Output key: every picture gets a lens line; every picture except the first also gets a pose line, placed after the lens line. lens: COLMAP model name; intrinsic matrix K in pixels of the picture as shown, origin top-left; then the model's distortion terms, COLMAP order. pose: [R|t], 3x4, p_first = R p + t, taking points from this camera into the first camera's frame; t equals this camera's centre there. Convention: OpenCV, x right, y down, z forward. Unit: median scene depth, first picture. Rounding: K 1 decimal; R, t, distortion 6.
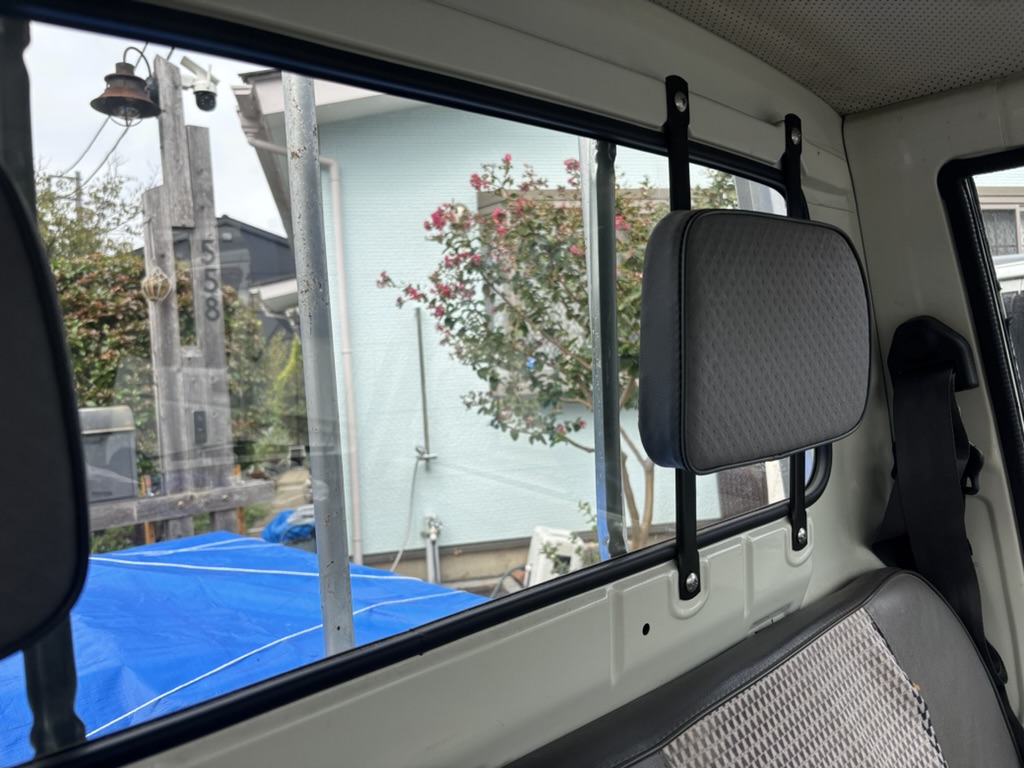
lens RADIAL K [[779.2, 0, 514.8], [0, 779.2, 382.8], [0, 0, 1]] dist [0.036194, -0.045044]
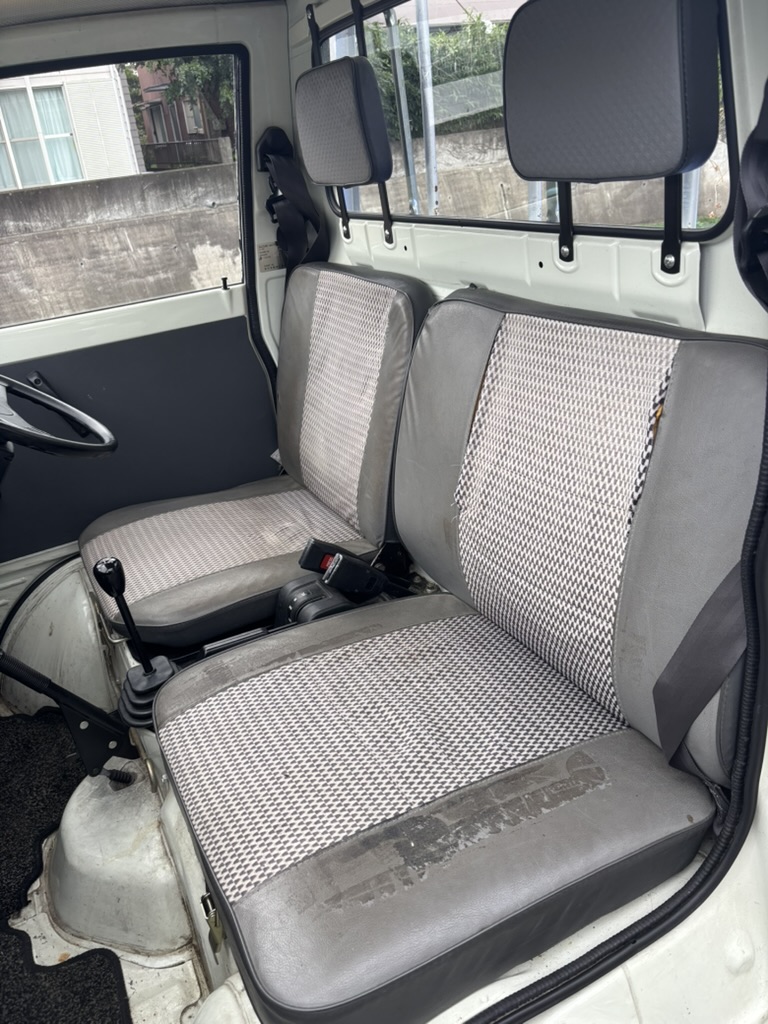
lens RADIAL K [[779.2, 0, 384.6], [0, 779.2, 514.4], [0, 0, 1]] dist [0.036194, -0.045044]
pose [[-0.244773, 0.511553, -0.823650, 1.677891], [0.098420, 0.858212, 0.503771, -0.120810], [0.964572, 0.042246, -0.260414, 0.918499]]
